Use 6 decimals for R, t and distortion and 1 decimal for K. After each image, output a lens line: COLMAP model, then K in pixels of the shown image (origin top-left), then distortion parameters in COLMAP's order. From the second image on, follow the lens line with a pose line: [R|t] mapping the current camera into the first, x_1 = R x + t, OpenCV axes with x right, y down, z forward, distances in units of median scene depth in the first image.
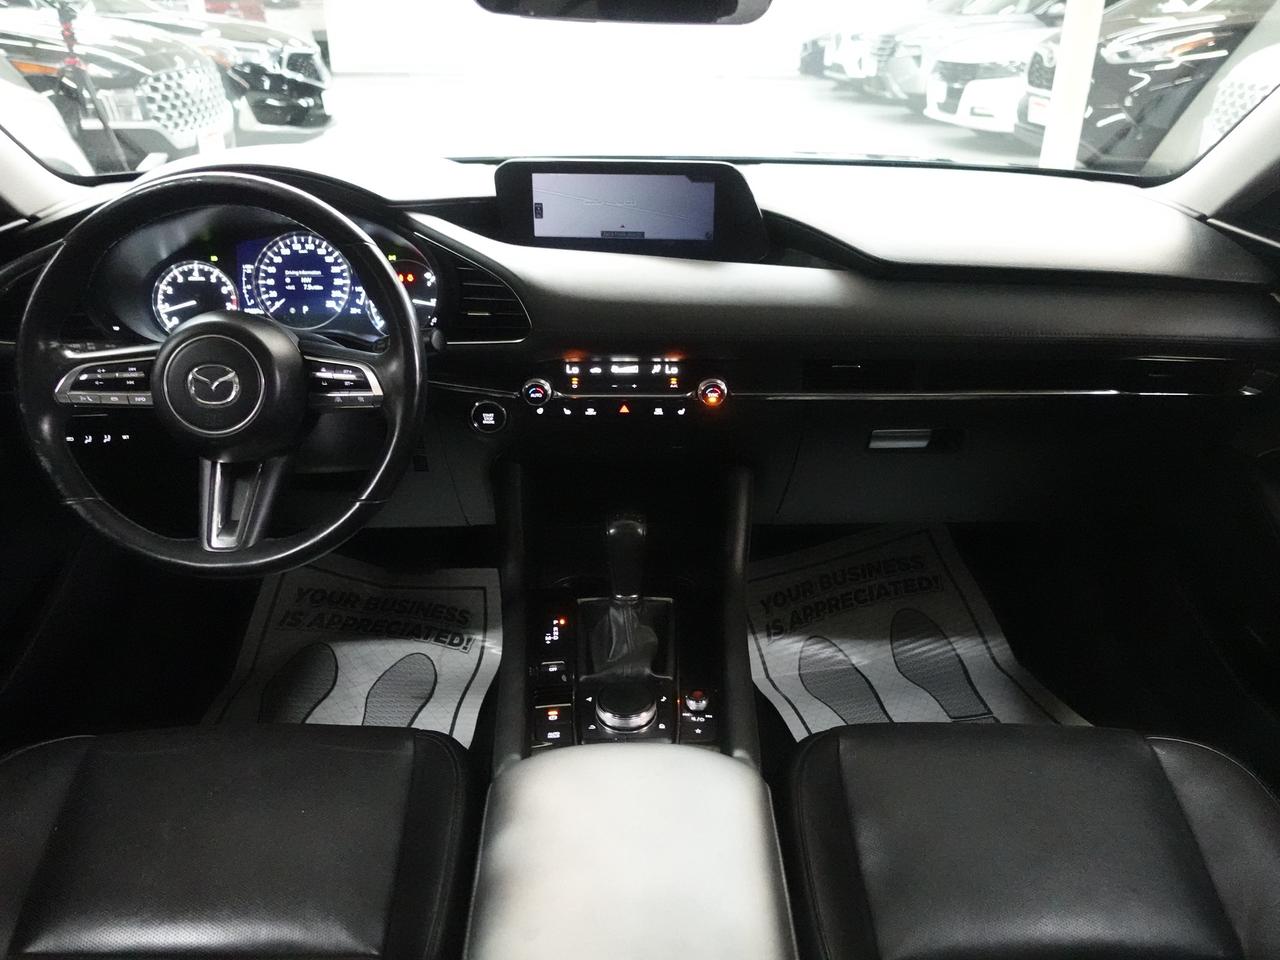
lens RADIAL K [[1005.4, 0, 638.8], [0, 1005.4, 477.7], [0, 0, 1]] dist [0.028840, -0.021456]
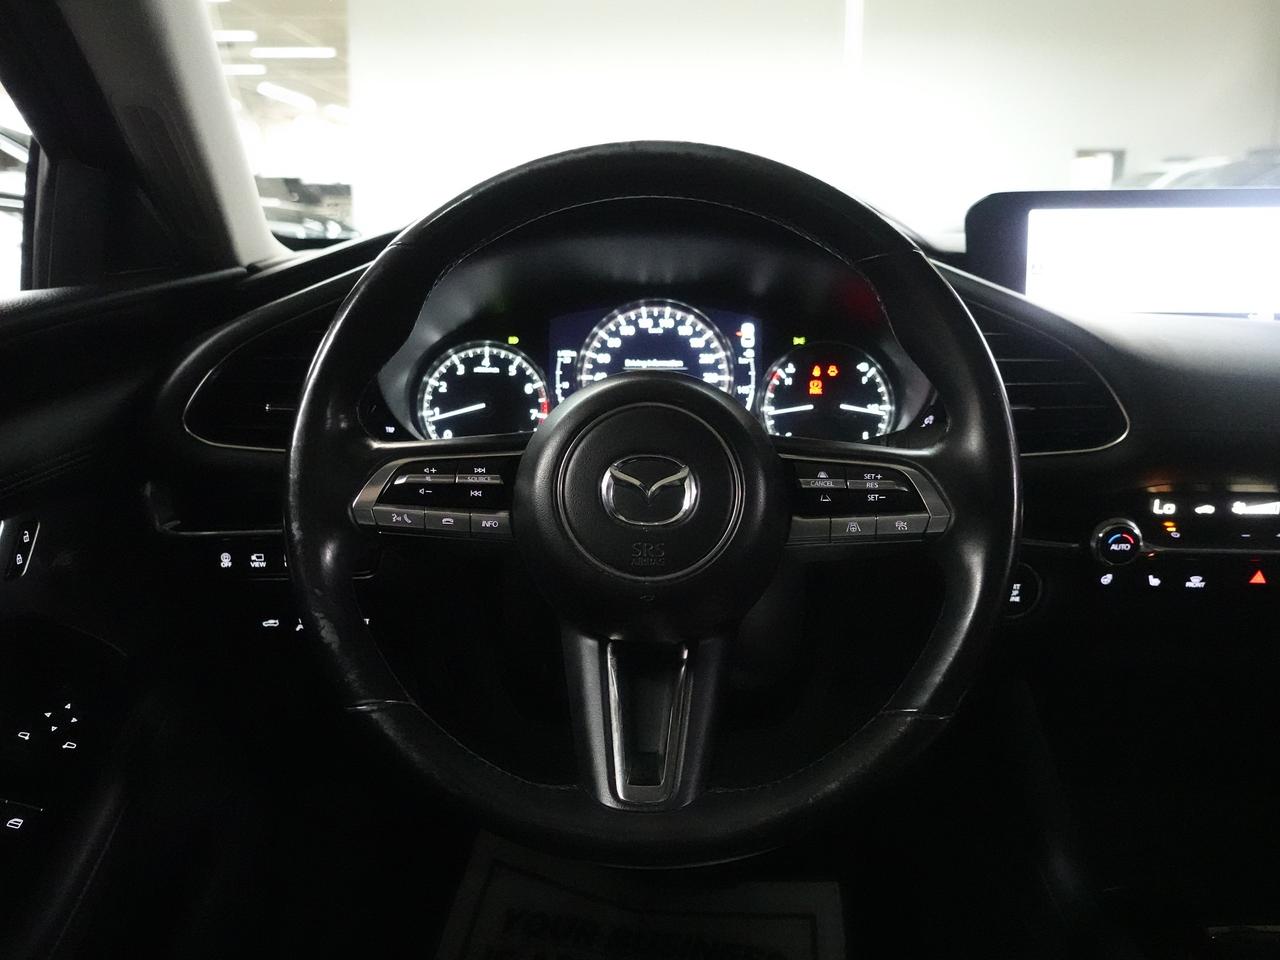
lens RADIAL K [[1268.0, 0, 640.3], [0, 1268.0, 481.8], [0, 0, 1]] dist [-0.010767, 0.000000]
pose [[0.999524, 0.010767, -0.028916, -0.320181], [-0.017284, 0.971692, -0.235620, 0.050029], [0.025560, 0.236008, 0.971415, 0.267158]]
